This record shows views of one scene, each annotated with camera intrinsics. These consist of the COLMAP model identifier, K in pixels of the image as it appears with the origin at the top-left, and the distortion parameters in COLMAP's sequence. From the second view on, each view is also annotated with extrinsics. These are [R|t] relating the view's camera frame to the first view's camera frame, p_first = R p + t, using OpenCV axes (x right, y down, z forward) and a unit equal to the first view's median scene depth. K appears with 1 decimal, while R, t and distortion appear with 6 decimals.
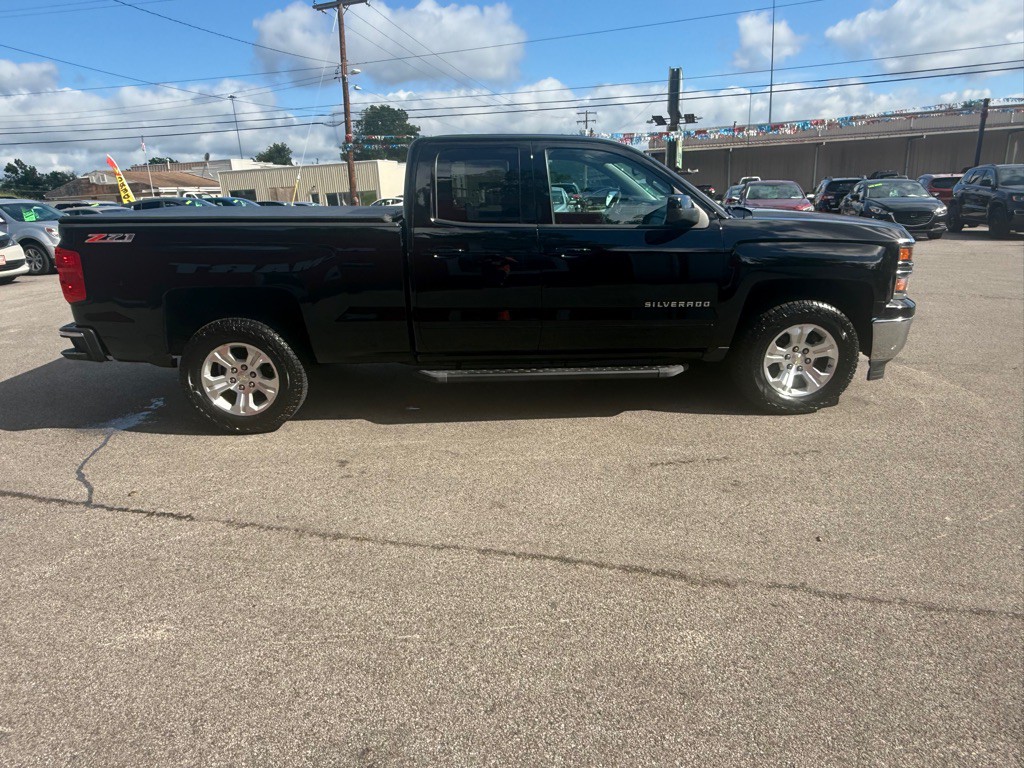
lens RADIAL K [[724.9, 0, 512.0], [0, 724.9, 384.0], [0, 0, 1]] dist [-0.006145, 0.003525]
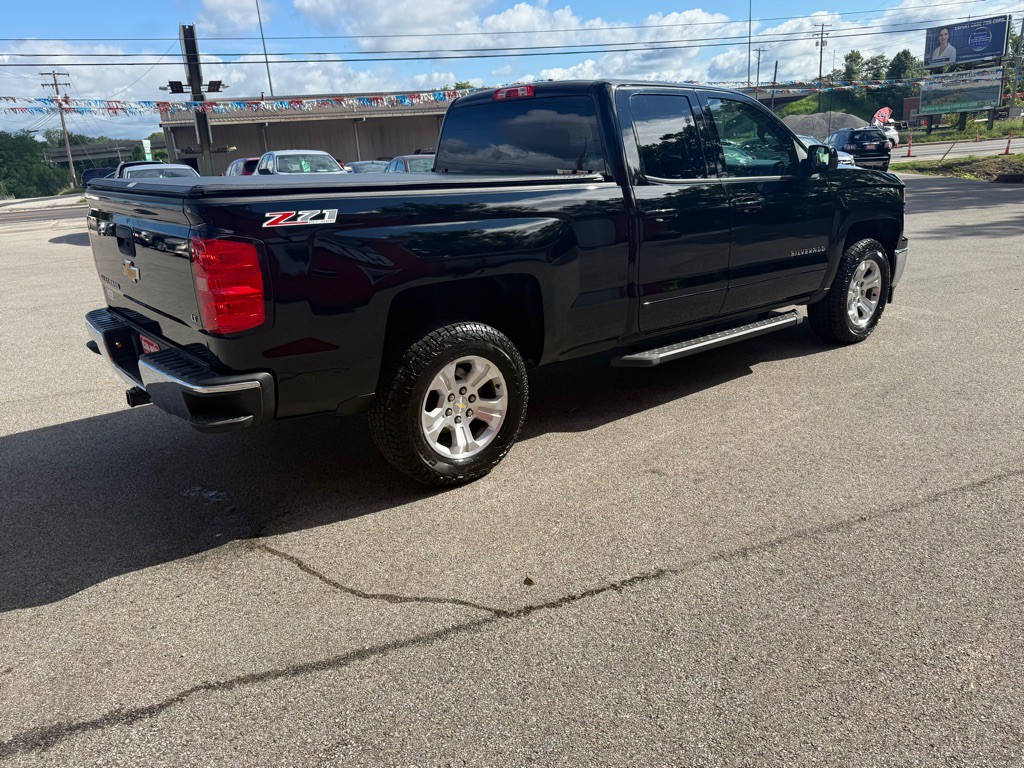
lens RADIAL K [[784.0, 0, 576.4], [0, 784.0, 385.8], [0, 0, 1]] dist [0.007000, -0.003310]
pose [[0.767639, -0.188896, 0.612412, -0.758735], [0.185407, 0.980171, 0.069927, -0.060581], [-0.613477, 0.059867, 0.787440, 0.317137]]
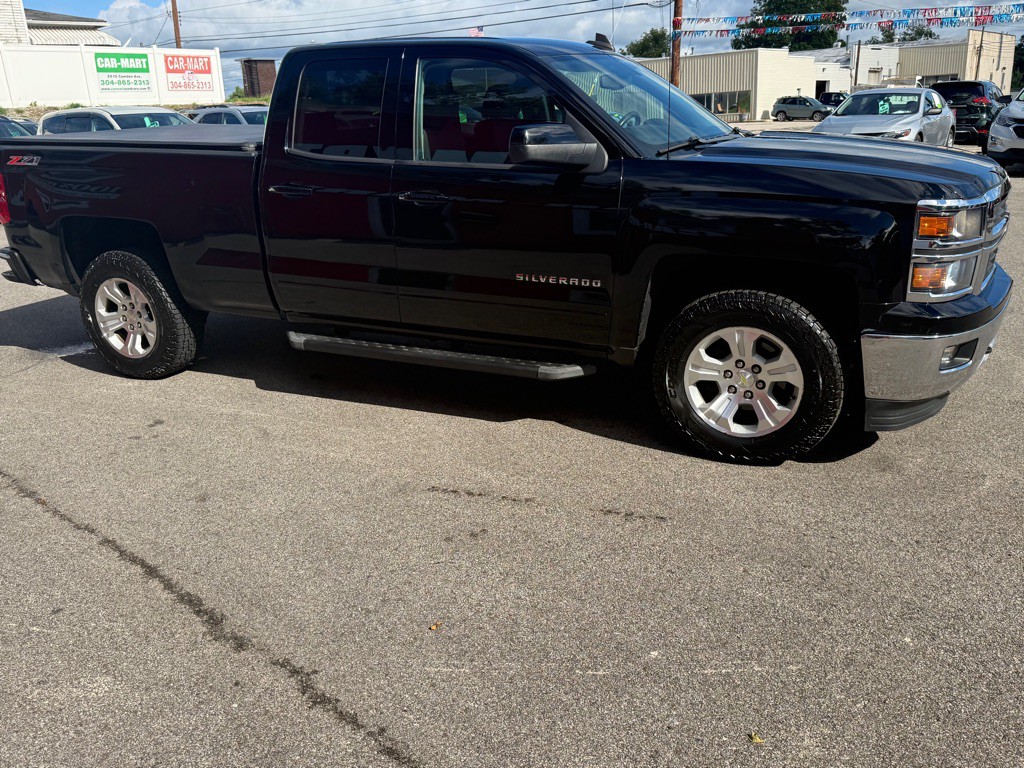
lens RADIAL K [[939.6, 0, 512.0], [0, 939.6, 384.0], [0, 0, 1]] dist [0.127449, -0.233325]
pose [[0.872999, 0.139652, -0.467302, 0.631480], [-0.120036, 0.990179, 0.071666, -0.068773], [0.472721, -0.006471, 0.881188, 0.154843]]
